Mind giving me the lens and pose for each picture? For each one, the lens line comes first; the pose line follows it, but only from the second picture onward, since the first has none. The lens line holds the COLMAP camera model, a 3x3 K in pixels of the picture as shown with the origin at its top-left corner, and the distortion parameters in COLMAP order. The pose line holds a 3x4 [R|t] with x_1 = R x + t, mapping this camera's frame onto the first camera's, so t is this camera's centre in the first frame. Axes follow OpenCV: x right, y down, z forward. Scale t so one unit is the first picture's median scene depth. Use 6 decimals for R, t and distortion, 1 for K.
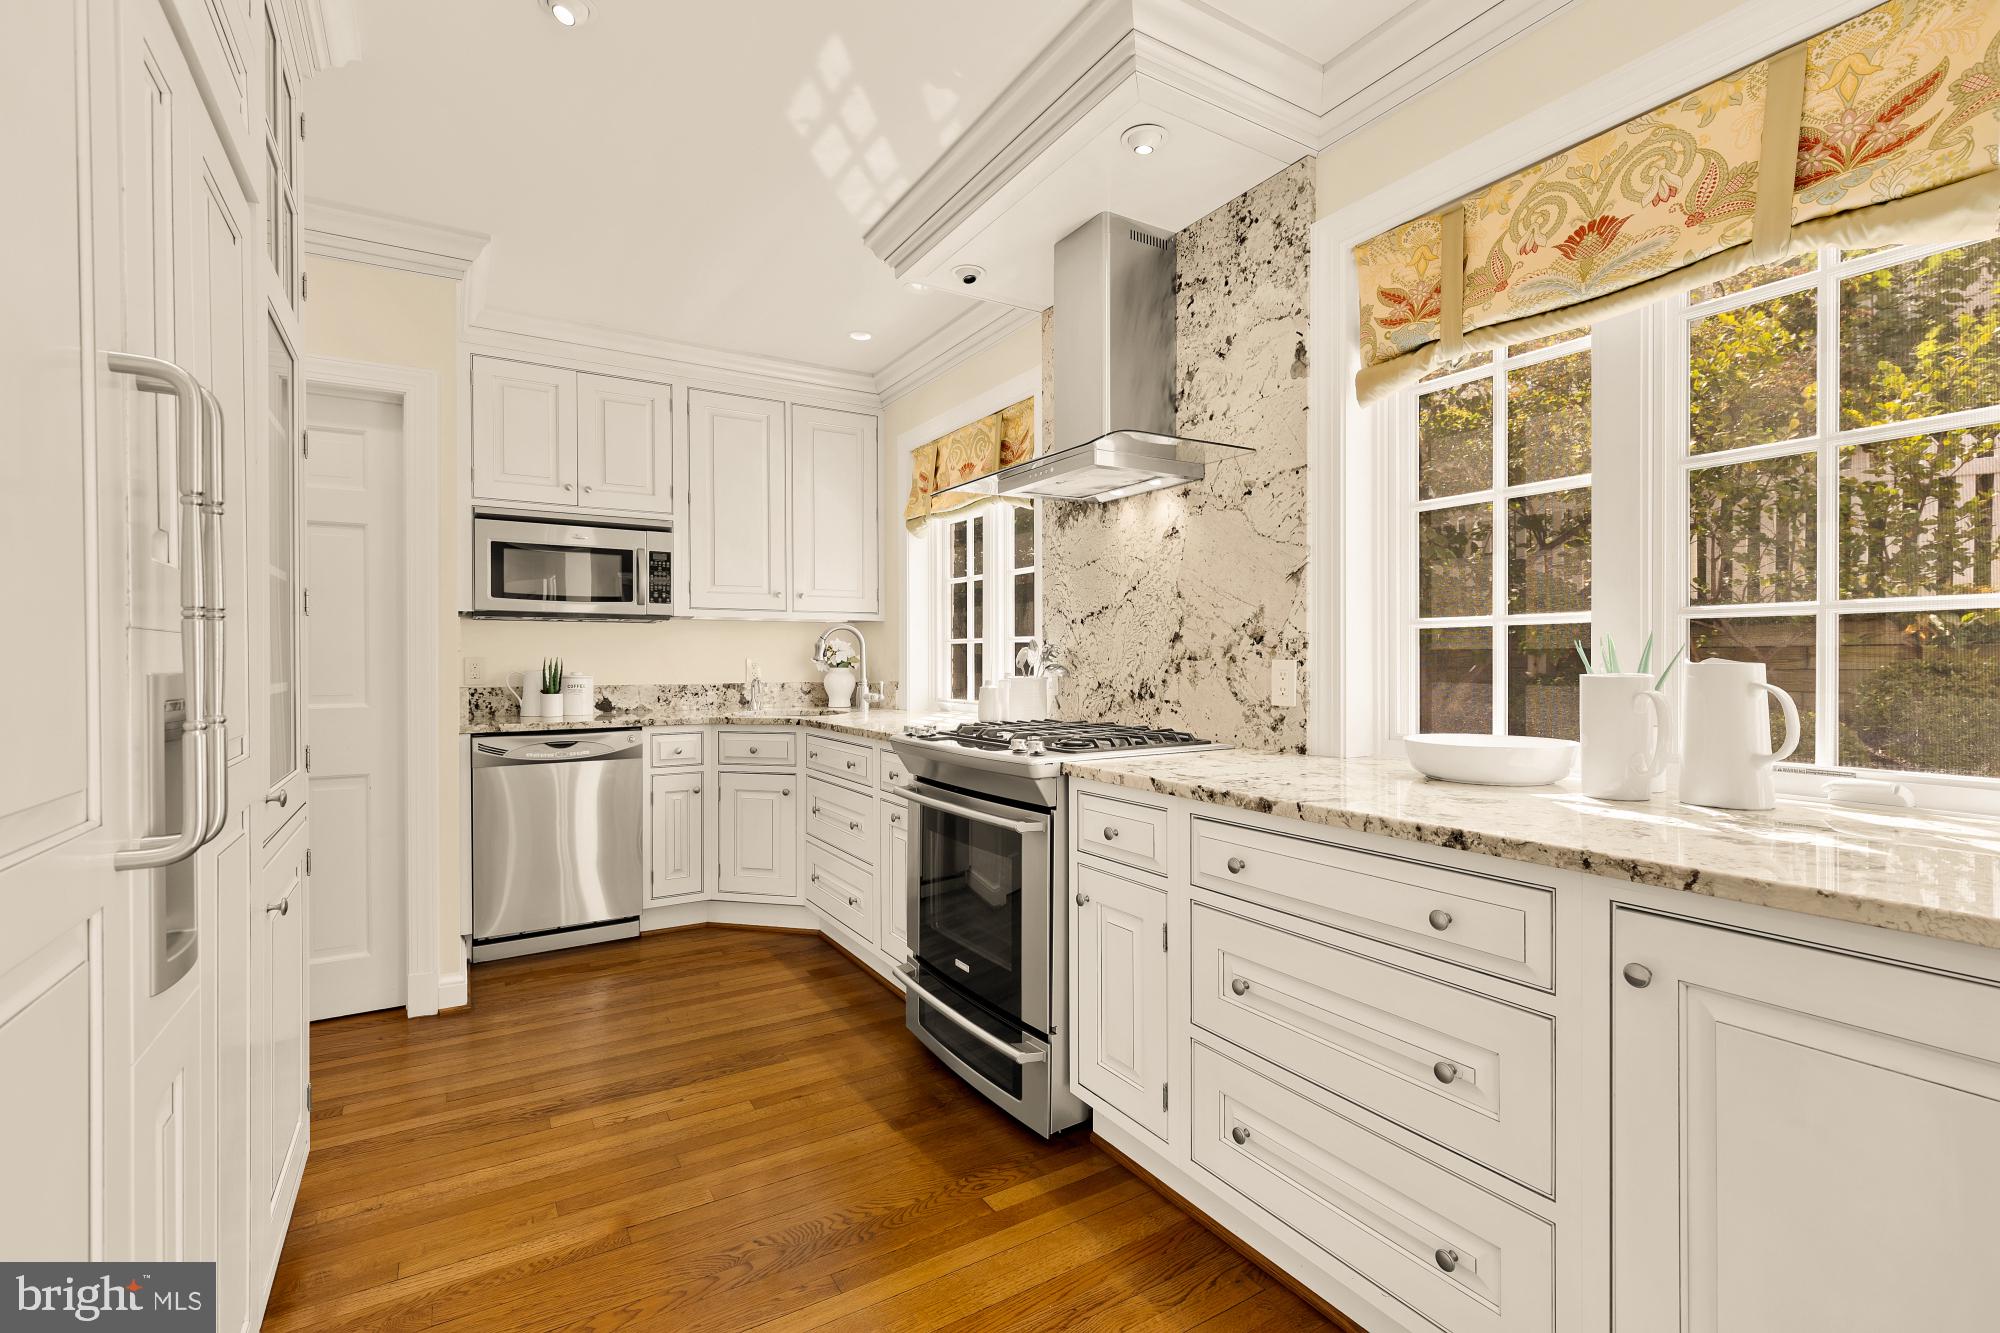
lens RADIAL K [[895.2, 0, 1000.0], [0, 895.2, 666.5], [0, 0, 1]] dist [0.004421, 0.000726]
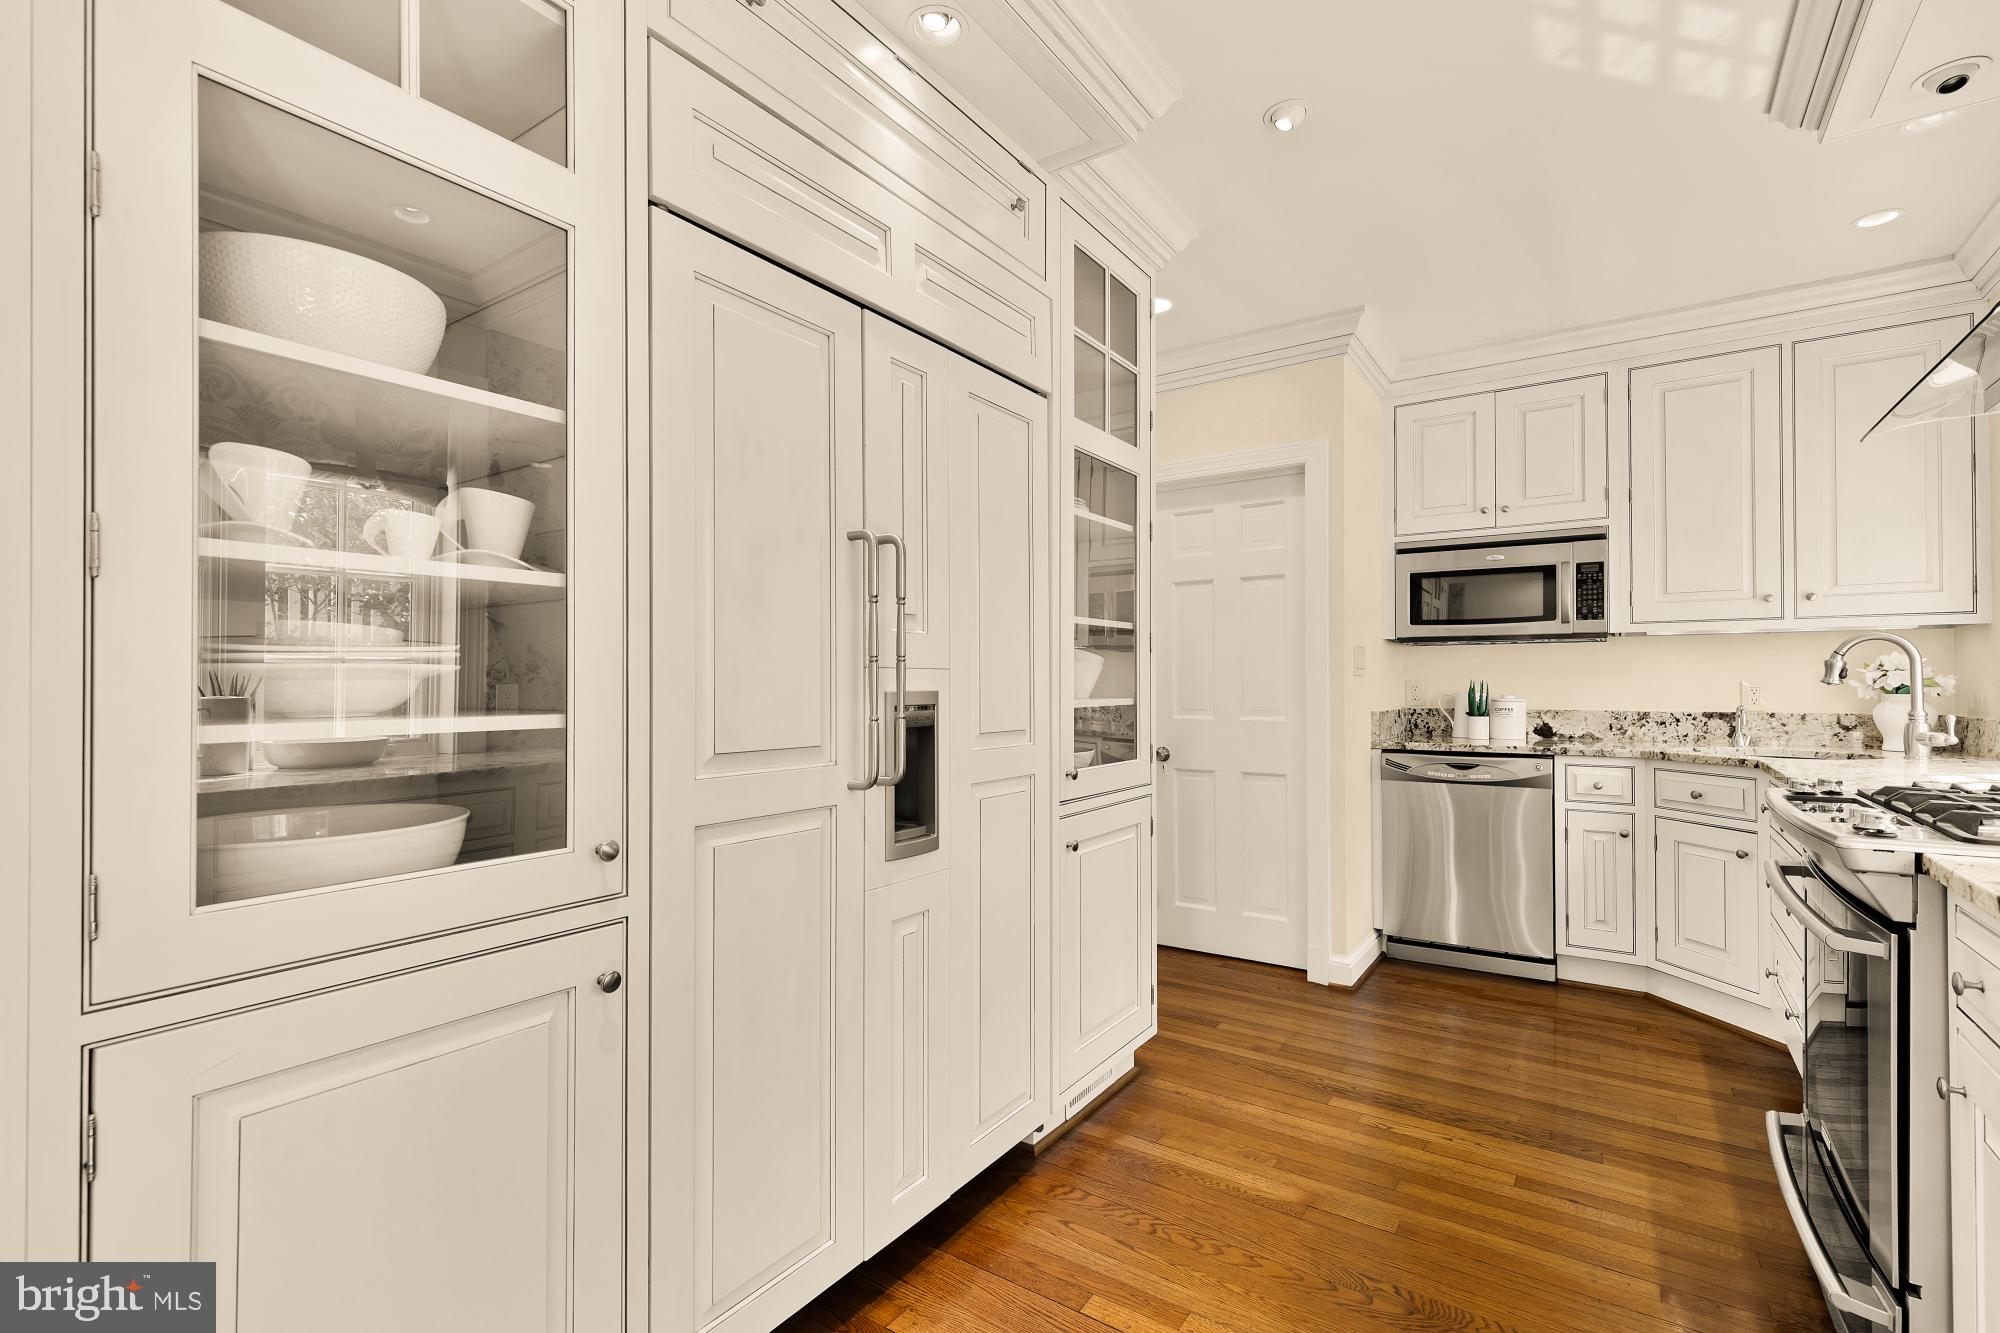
lens RADIAL K [[898.6, 0, 1014.3], [0, 898.6, 677.7], [0, 0, 1]] dist [0.000286, 0.000316]
pose [[0.420877, -0.004096, -0.907109, 0.209027], [-0.007378, 0.999941, -0.007939, -0.001239], [0.907088, 0.010034, 0.420822, 0.104771]]
